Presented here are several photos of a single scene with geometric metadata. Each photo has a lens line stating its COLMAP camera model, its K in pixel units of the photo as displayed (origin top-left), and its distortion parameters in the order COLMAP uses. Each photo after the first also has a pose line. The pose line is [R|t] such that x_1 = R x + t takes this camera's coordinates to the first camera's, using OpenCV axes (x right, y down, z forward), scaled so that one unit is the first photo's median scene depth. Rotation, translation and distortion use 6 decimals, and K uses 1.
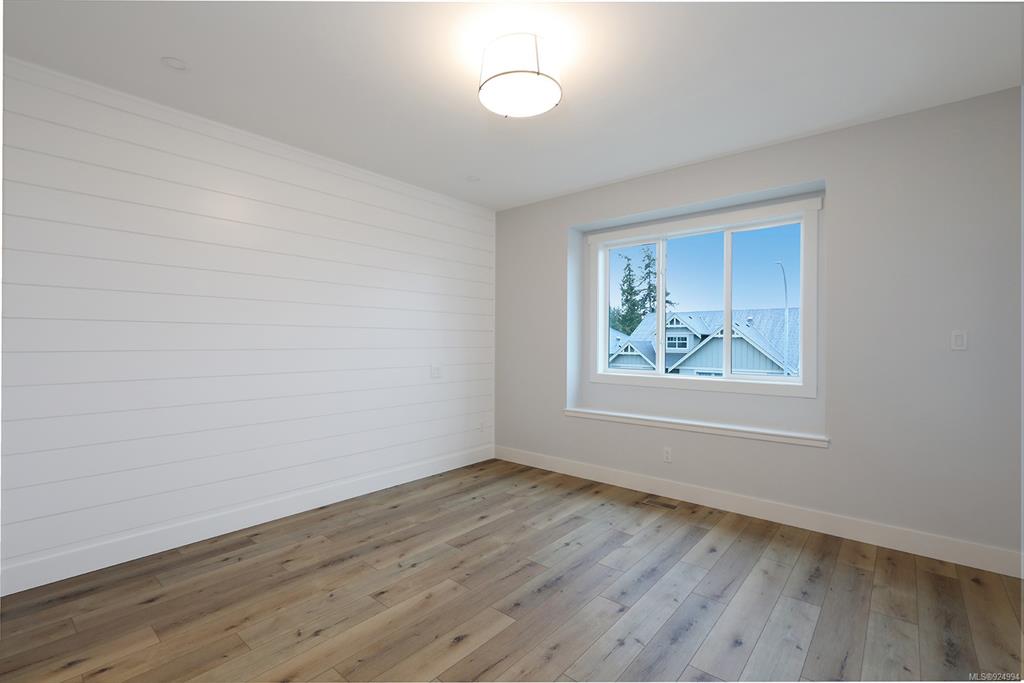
lens RADIAL K [[472.0, 0, 512.8], [0, 472.0, 341.9], [0, 0, 1]] dist [0.004250, -0.001620]
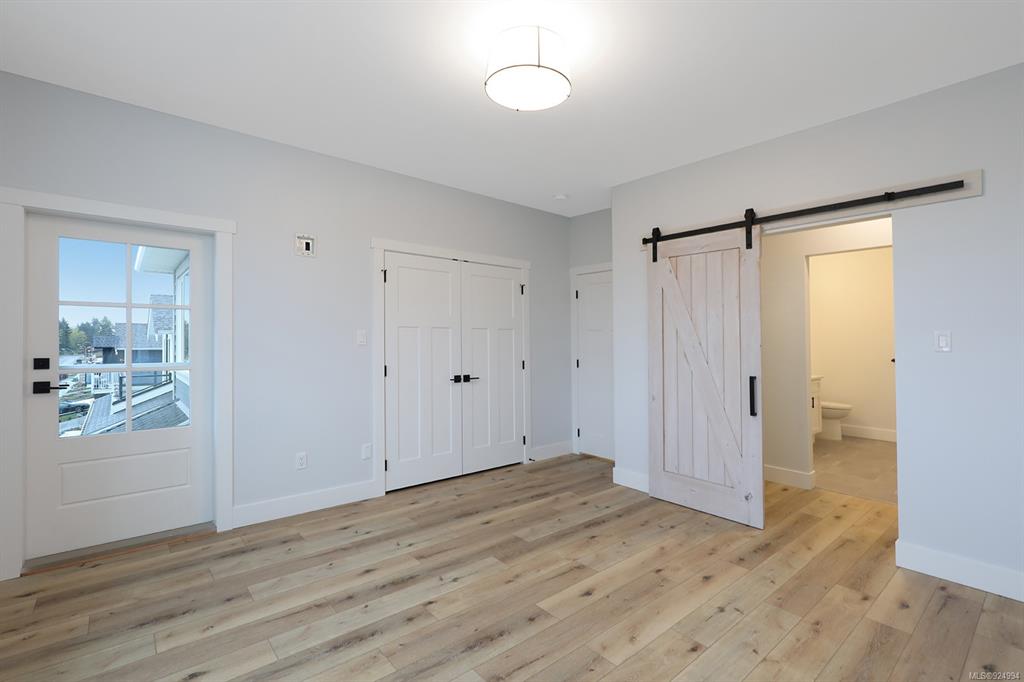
lens RADIAL K [[472.0, 0, 509.2], [0, 472.0, 337.8], [0, 0, 1]] dist [0.004250, -0.001620]
pose [[-0.985864, -0.009065, 0.167302, -0.095012], [-0.009242, 0.999957, -0.000276, -0.001714], [-0.167292, -0.001818, -0.985906, 1.858762]]
